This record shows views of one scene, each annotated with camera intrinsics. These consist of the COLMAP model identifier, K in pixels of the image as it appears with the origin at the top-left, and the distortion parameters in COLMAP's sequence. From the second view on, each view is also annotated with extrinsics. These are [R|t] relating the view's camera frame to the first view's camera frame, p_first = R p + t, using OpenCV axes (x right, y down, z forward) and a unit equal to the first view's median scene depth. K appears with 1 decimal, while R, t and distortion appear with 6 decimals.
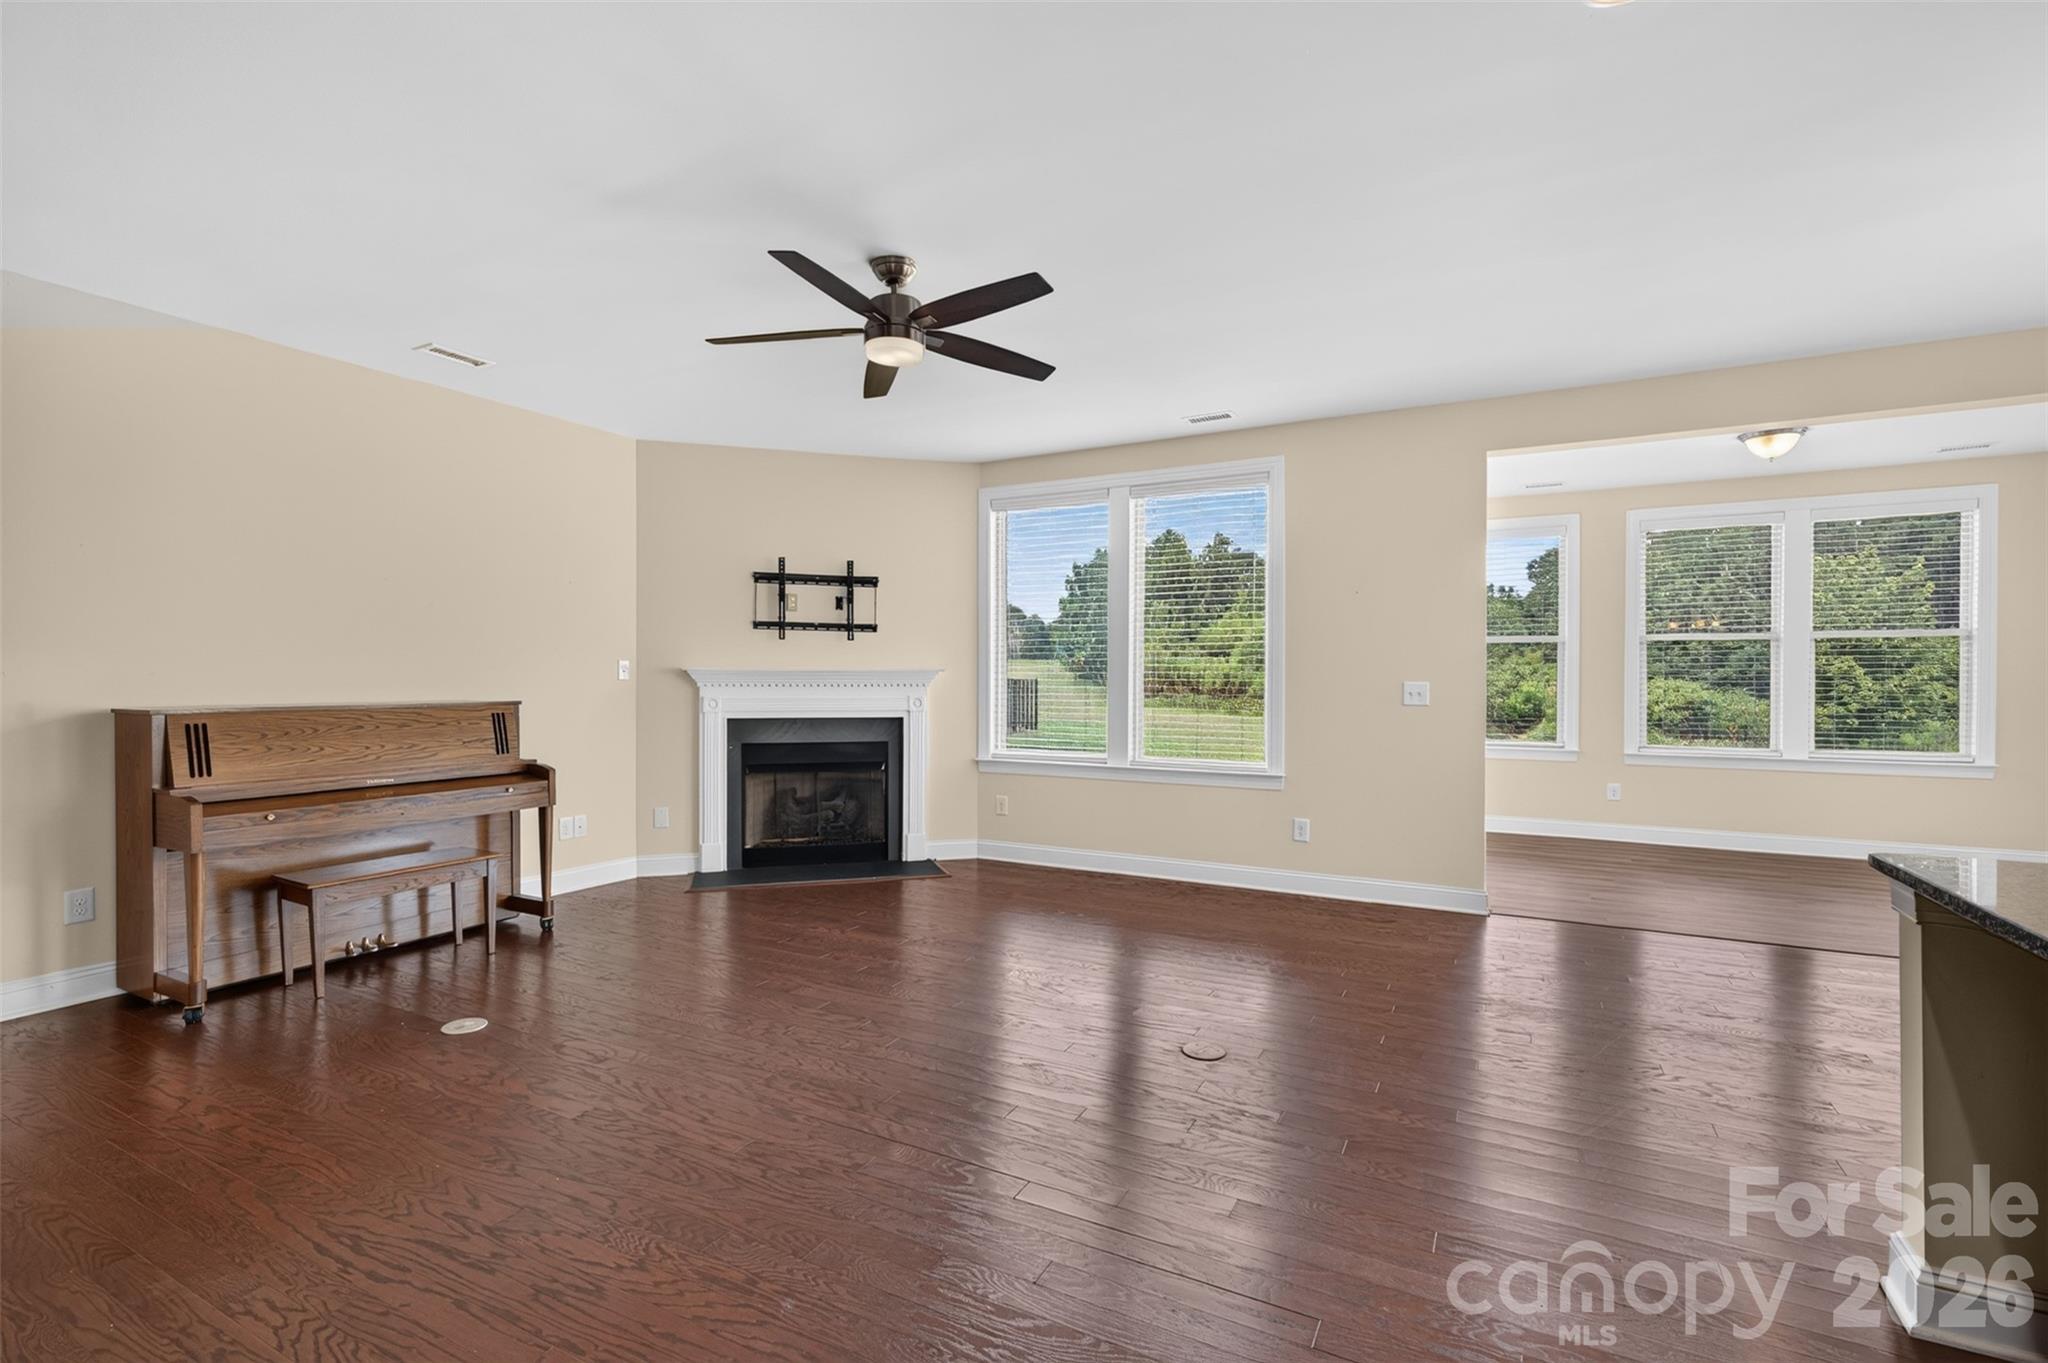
lens RADIAL K [[933.3, 0, 1012.5], [0, 933.3, 689.4], [0, 0, 1]] dist [0.003895, 0.000318]
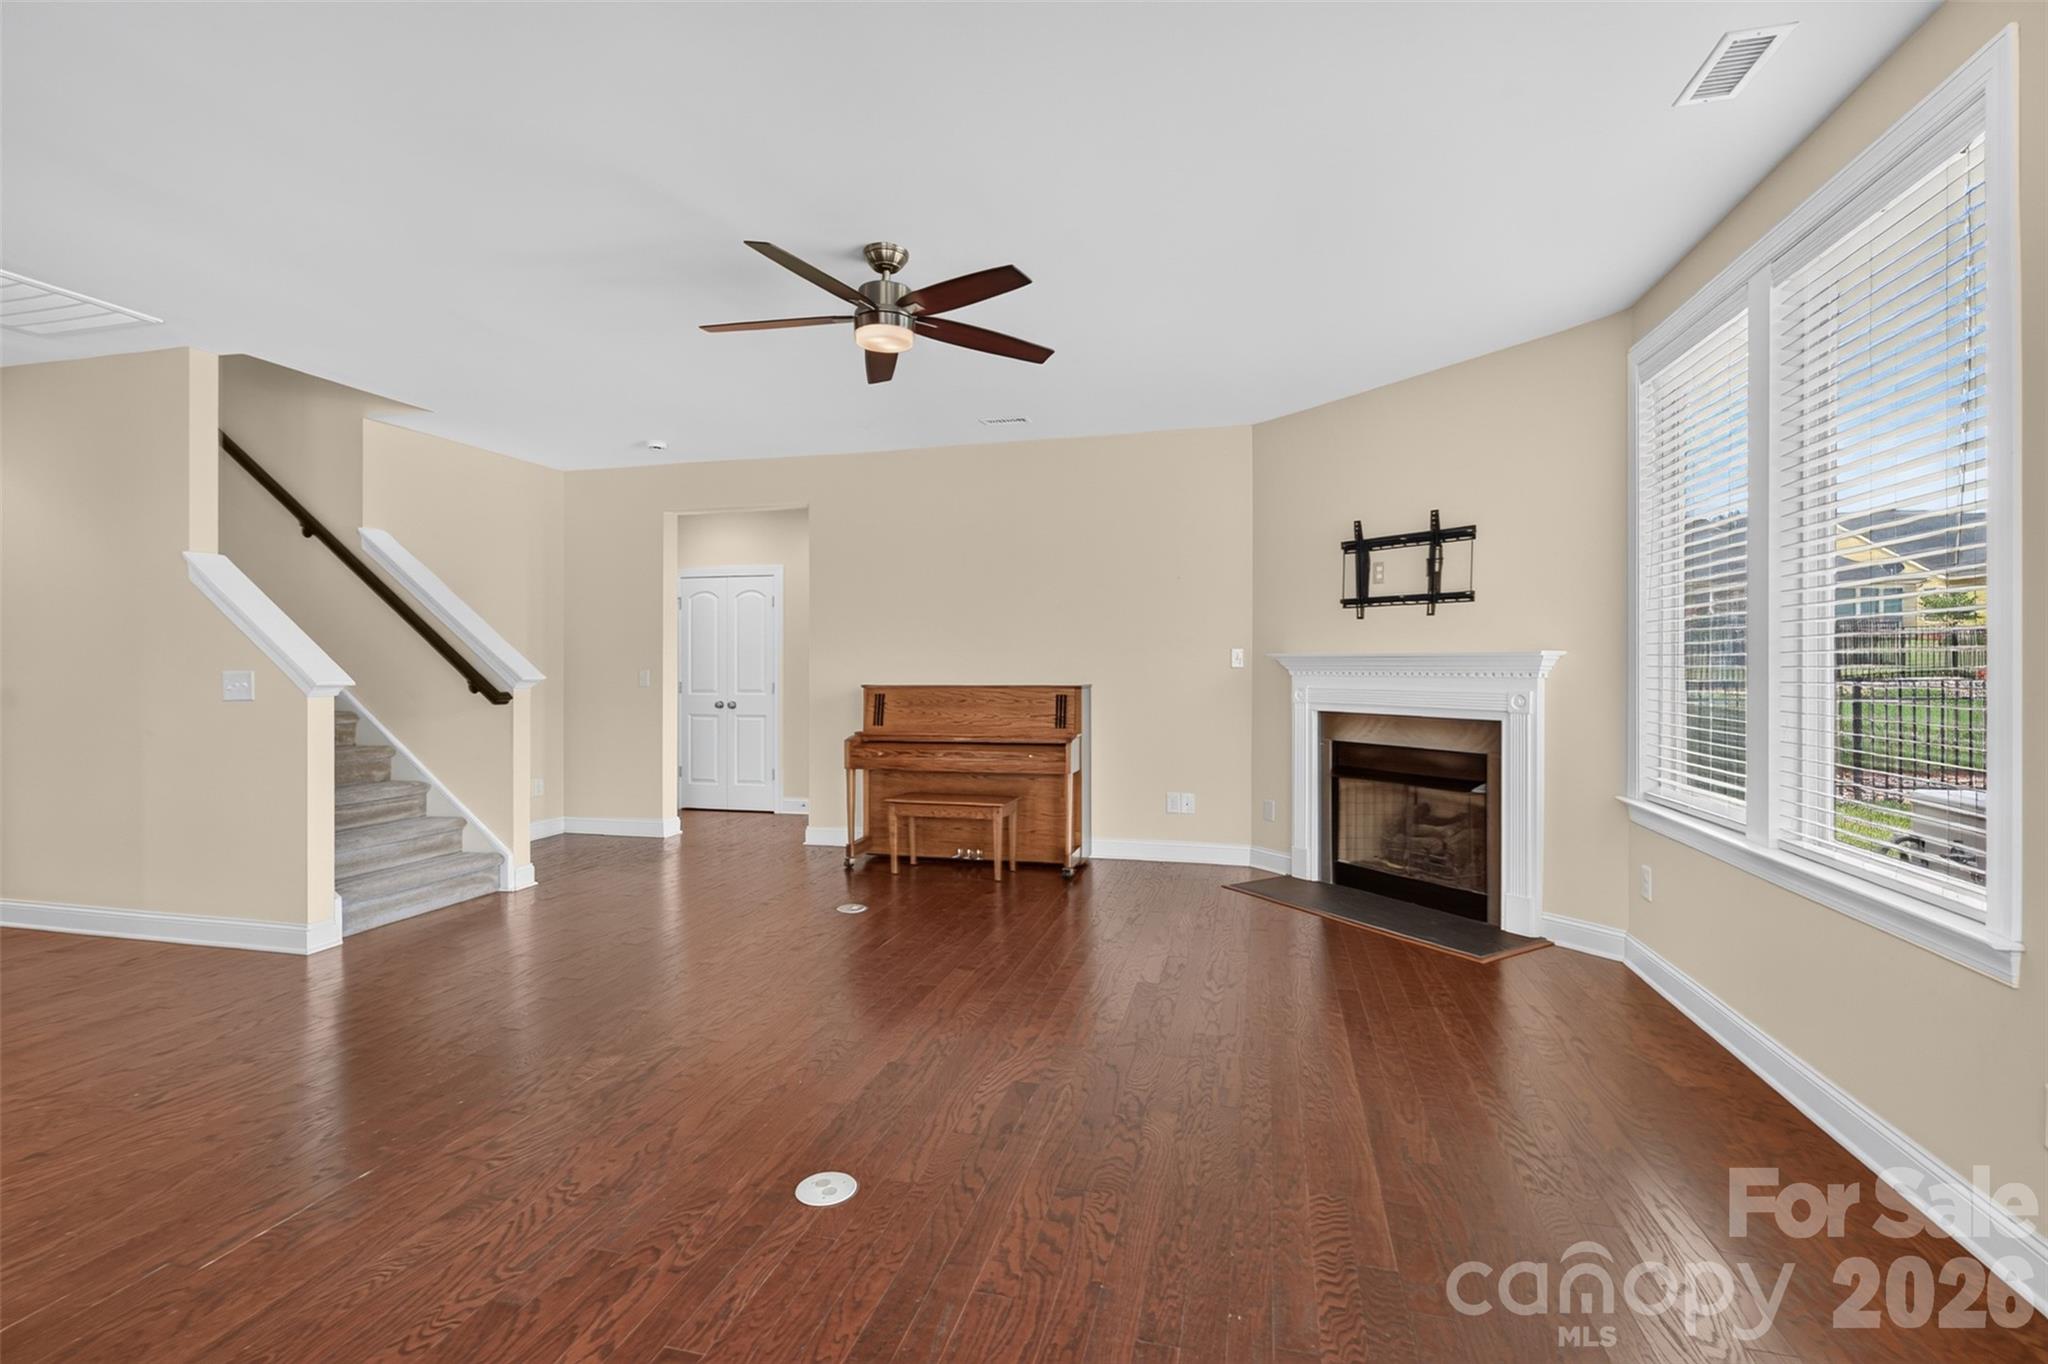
lens RADIAL K [[935.1, 0, 1020.2], [0, 935.1, 664.3], [0, 0, 1]] dist [0.002325, 0.000007]
pose [[0.239495, -0.005086, -0.970884, 0.480372], [-0.011177, 0.999906, -0.007995, -0.002828], [0.970833, 0.012766, 0.239416, 0.498633]]
